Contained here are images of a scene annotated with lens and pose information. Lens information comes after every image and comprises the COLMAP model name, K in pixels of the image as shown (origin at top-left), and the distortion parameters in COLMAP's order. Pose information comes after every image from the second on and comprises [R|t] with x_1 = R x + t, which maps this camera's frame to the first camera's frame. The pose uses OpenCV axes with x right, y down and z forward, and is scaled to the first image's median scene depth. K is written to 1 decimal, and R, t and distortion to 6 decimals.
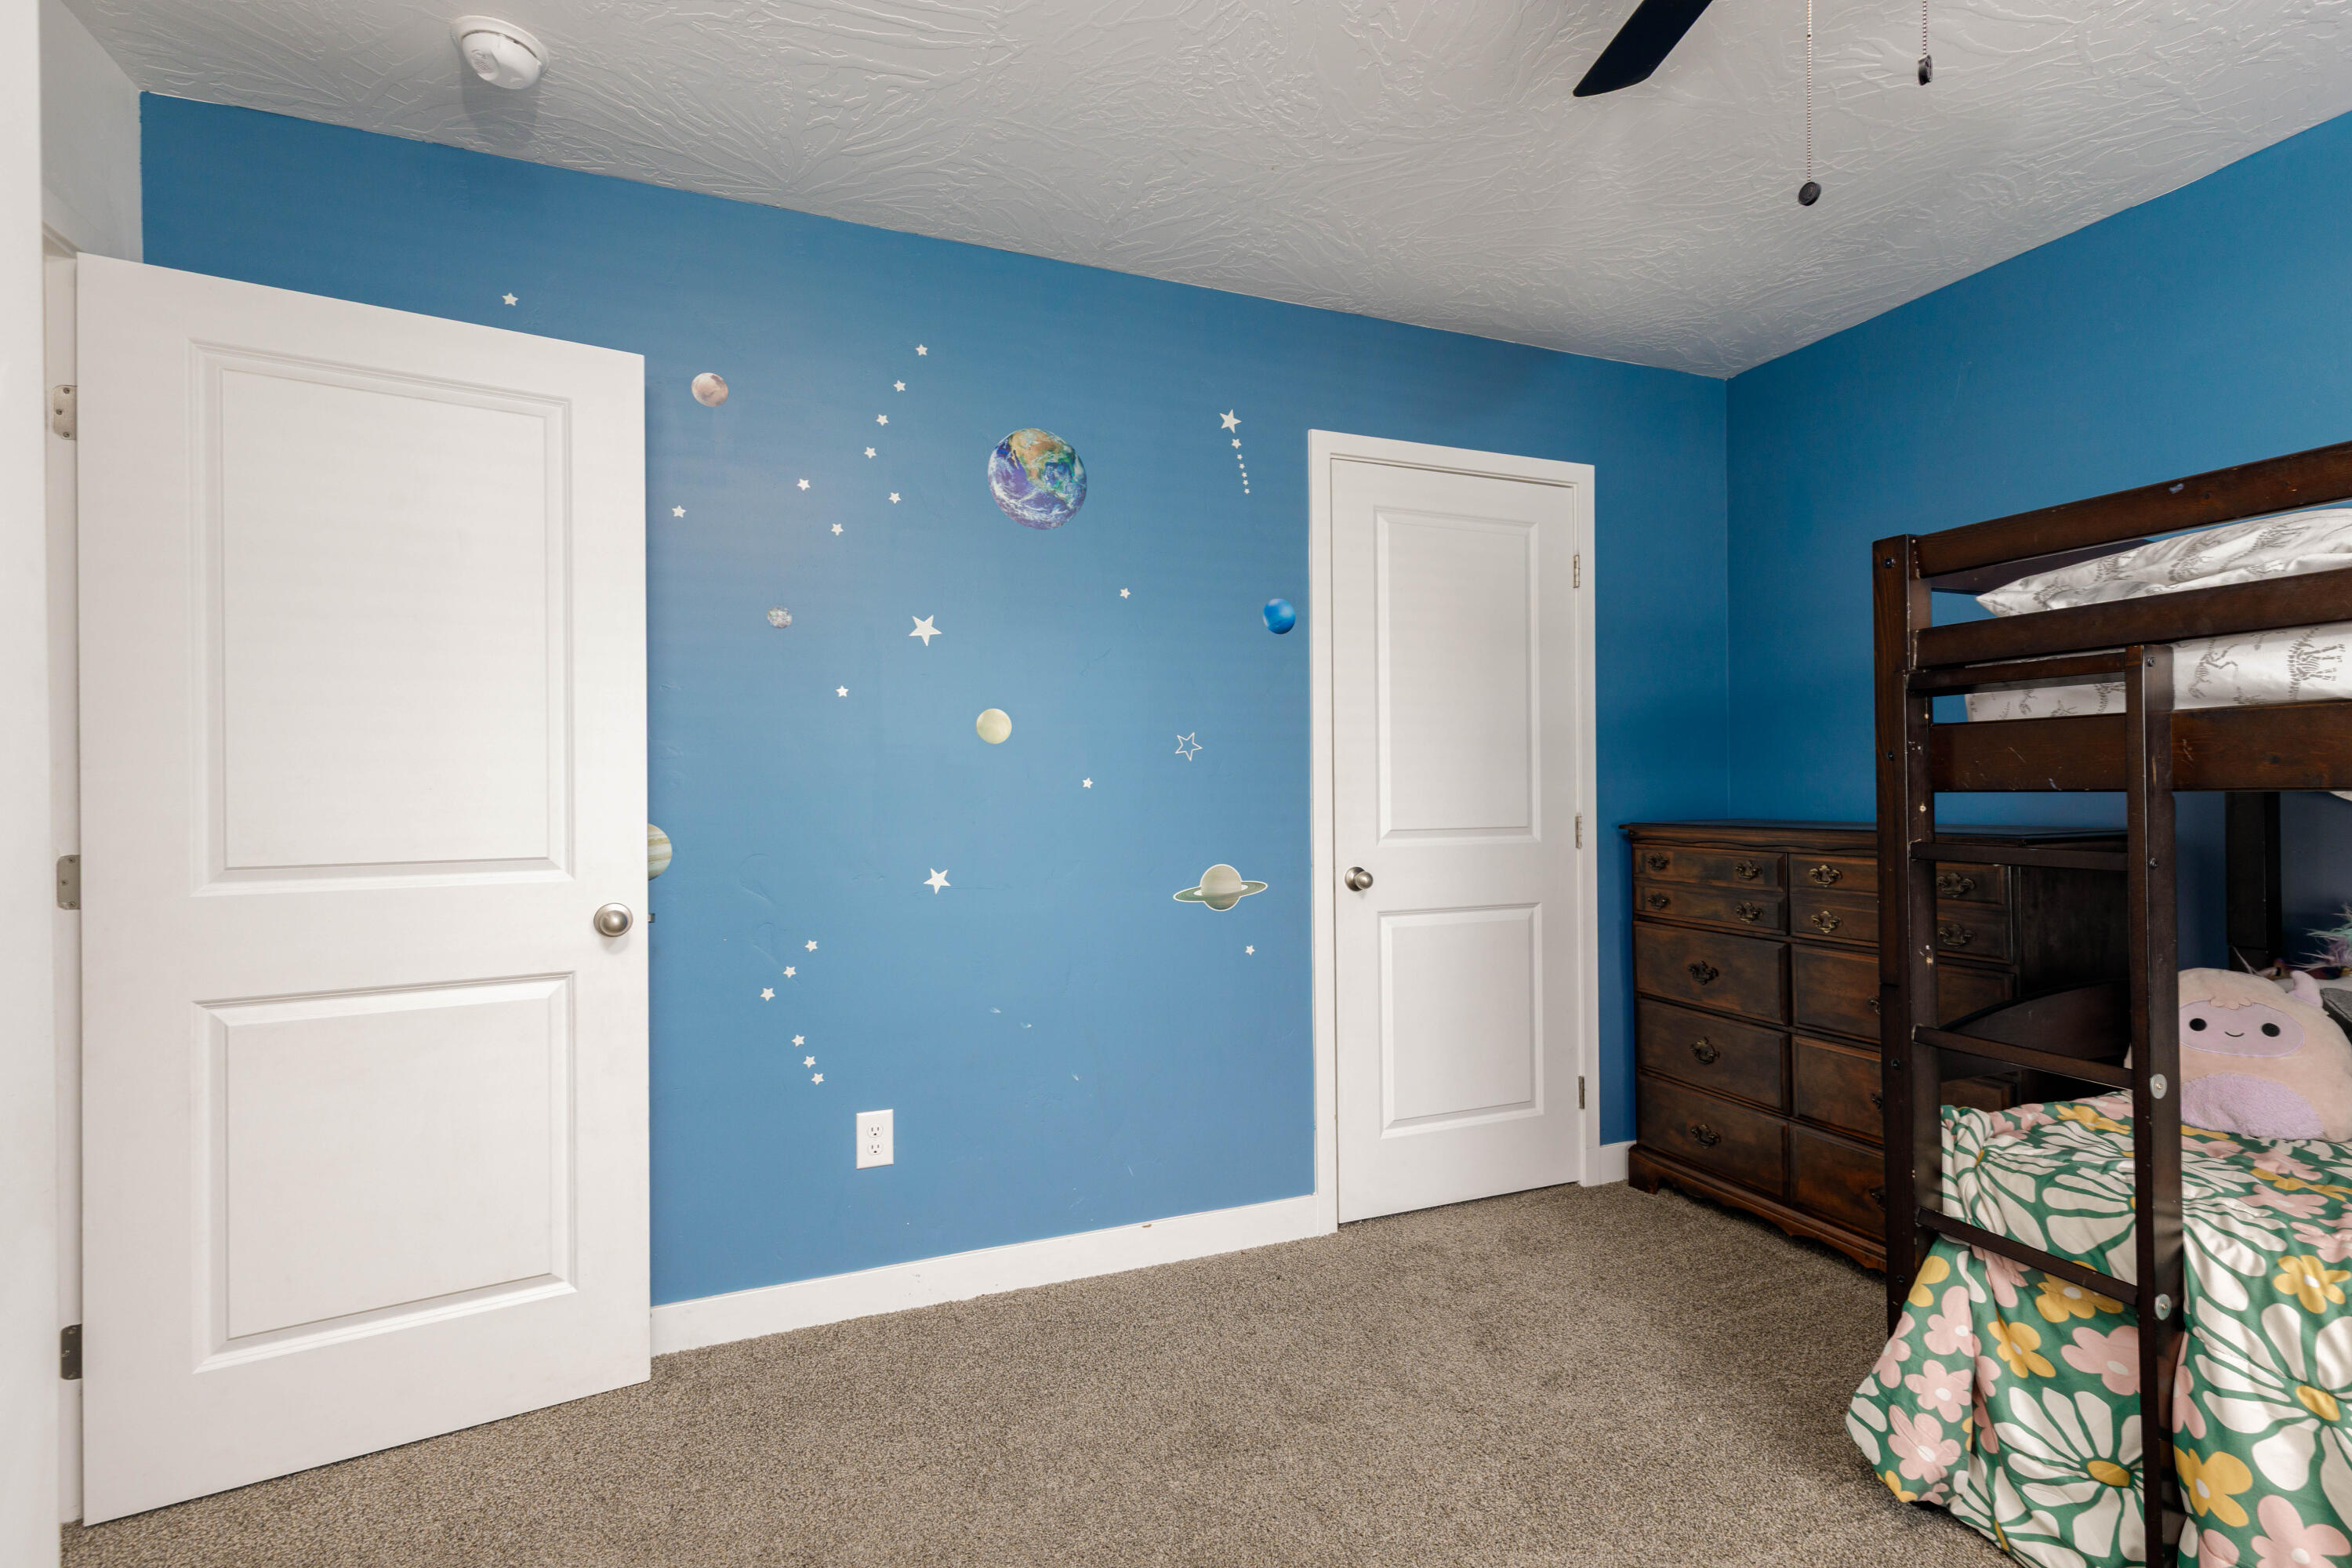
lens RADIAL K [[1026.8, 0, 1182.9], [0, 1026.8, 793.0], [0, 0, 1]] dist [-0.012087, 0.000053]
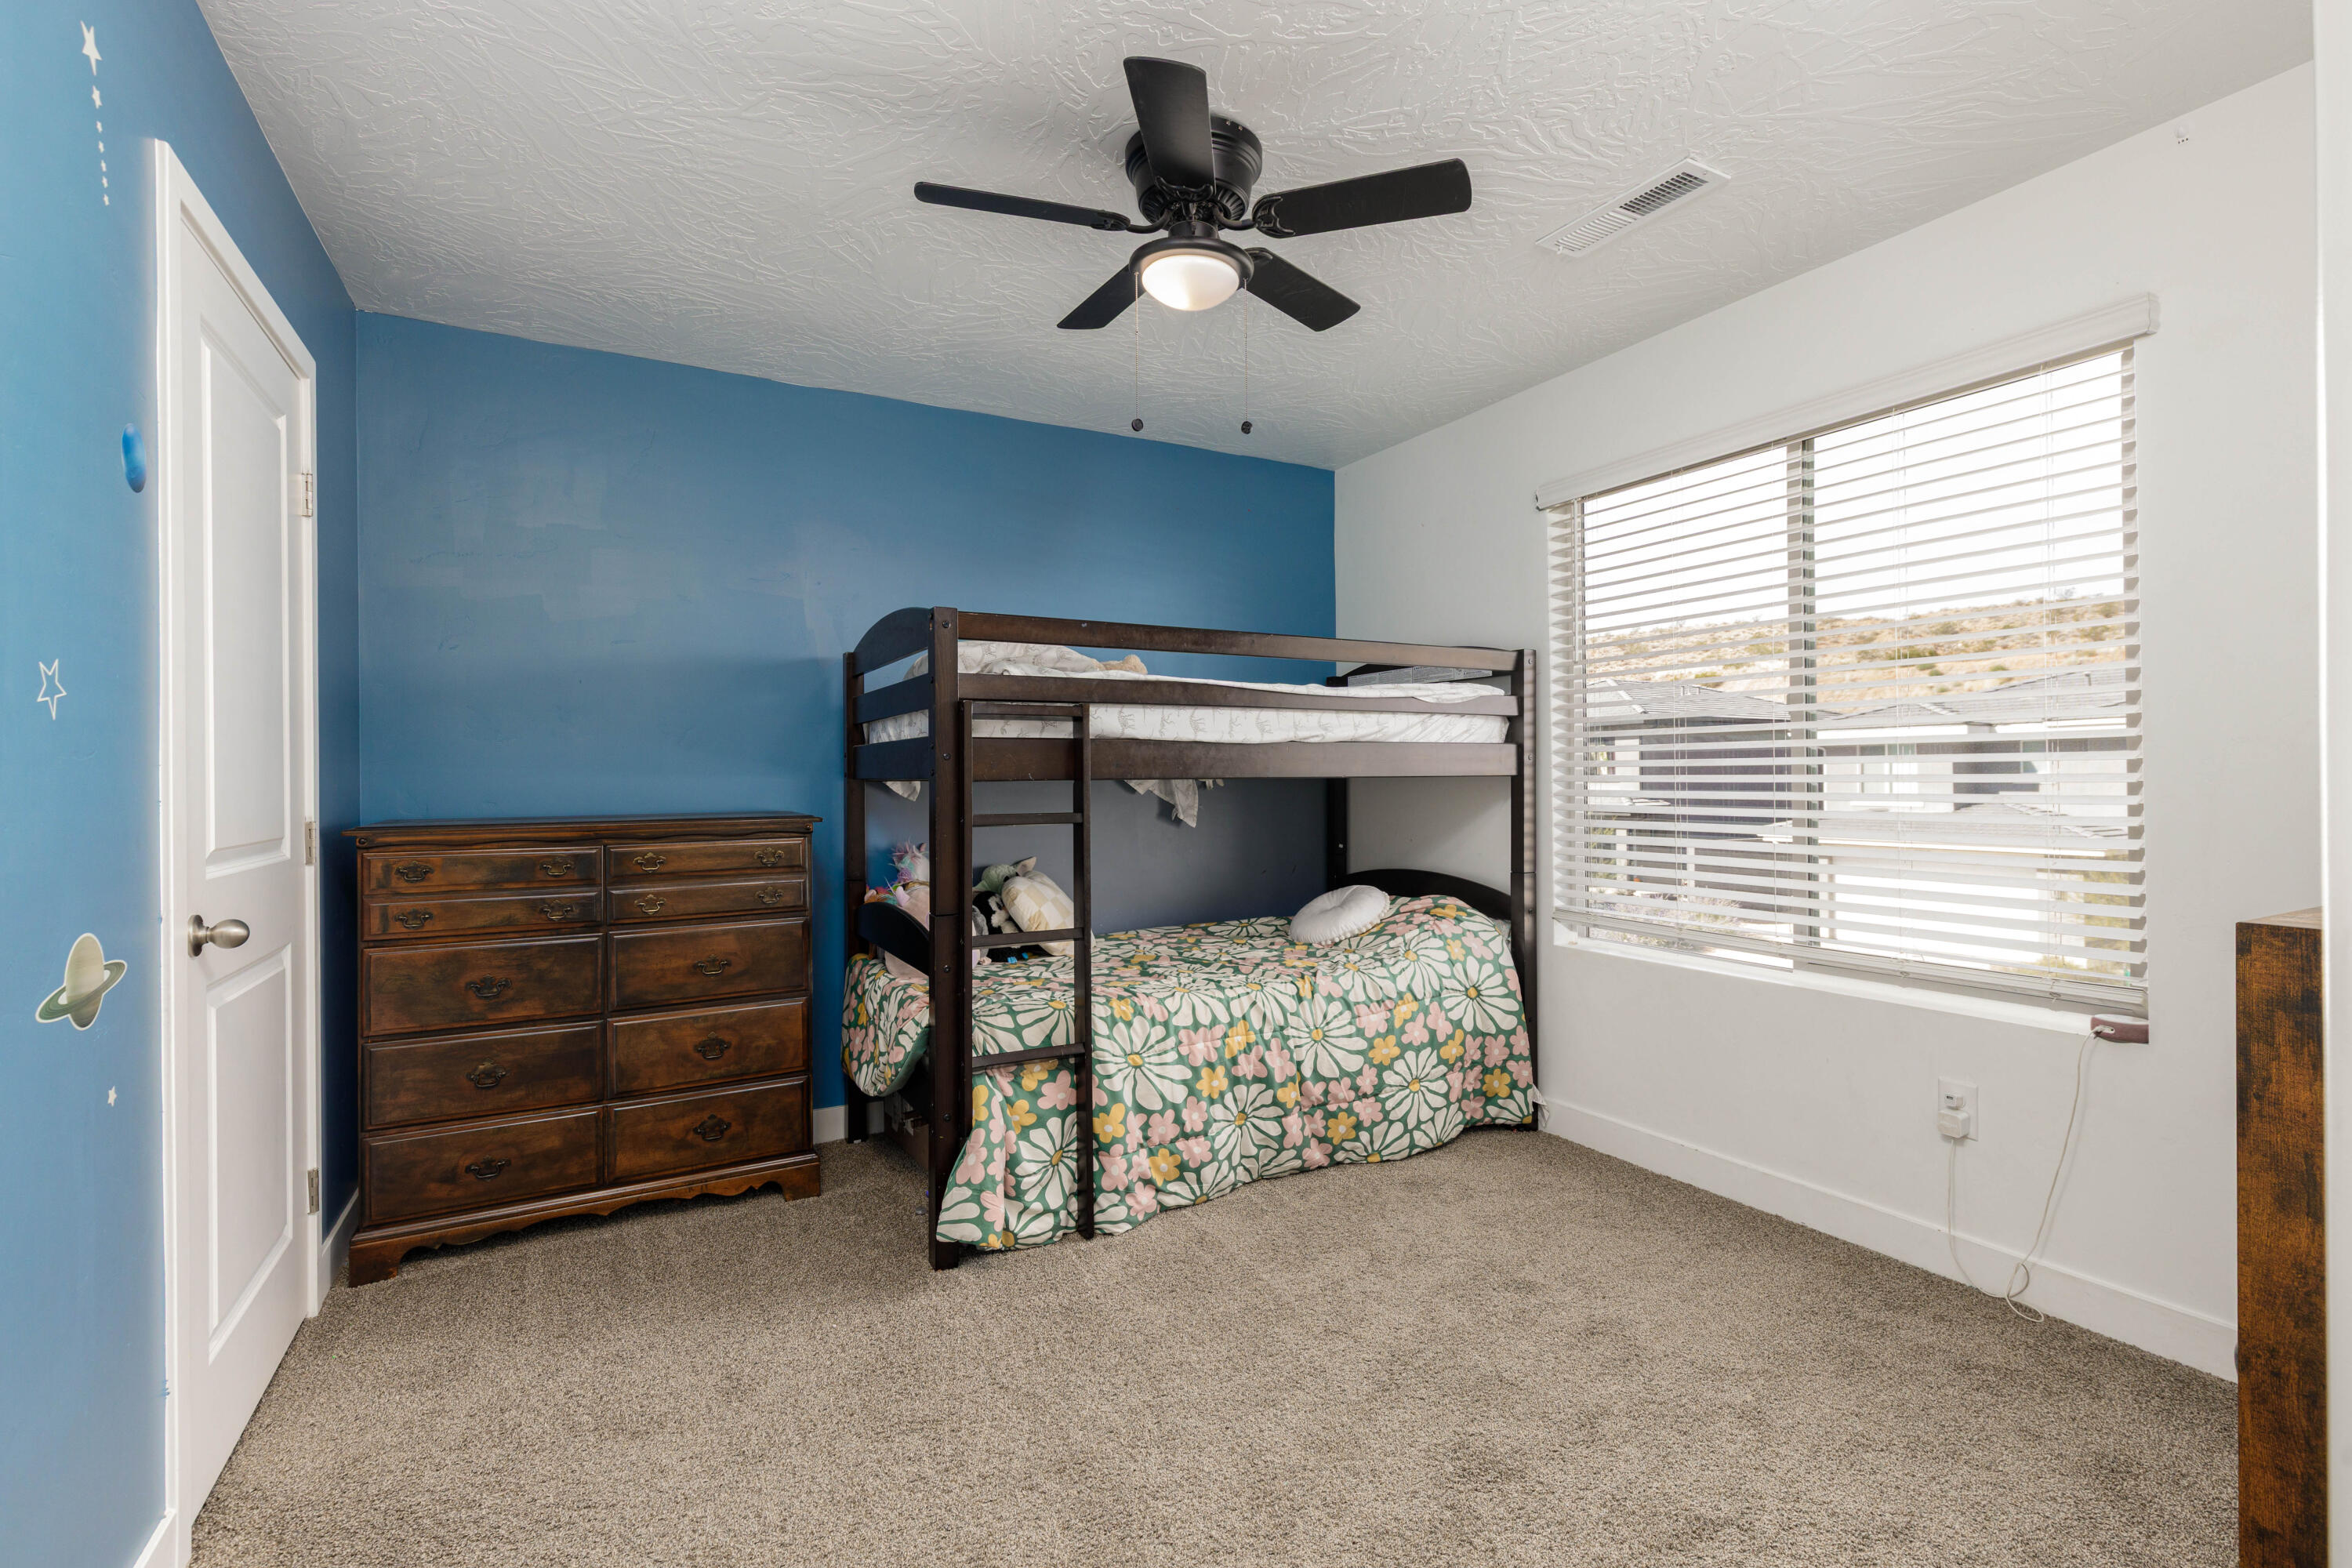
lens RADIAL K [[1026.8, 0, 1185.2], [0, 1026.8, 771.2], [0, 0, 1]] dist [-0.012087, 0.000053]
pose [[-0.128856, 0.014472, 0.991558, -0.971283], [0.013993, 0.999820, -0.012774, 0.009595], [-0.991565, 0.012228, -0.129035, 1.035728]]
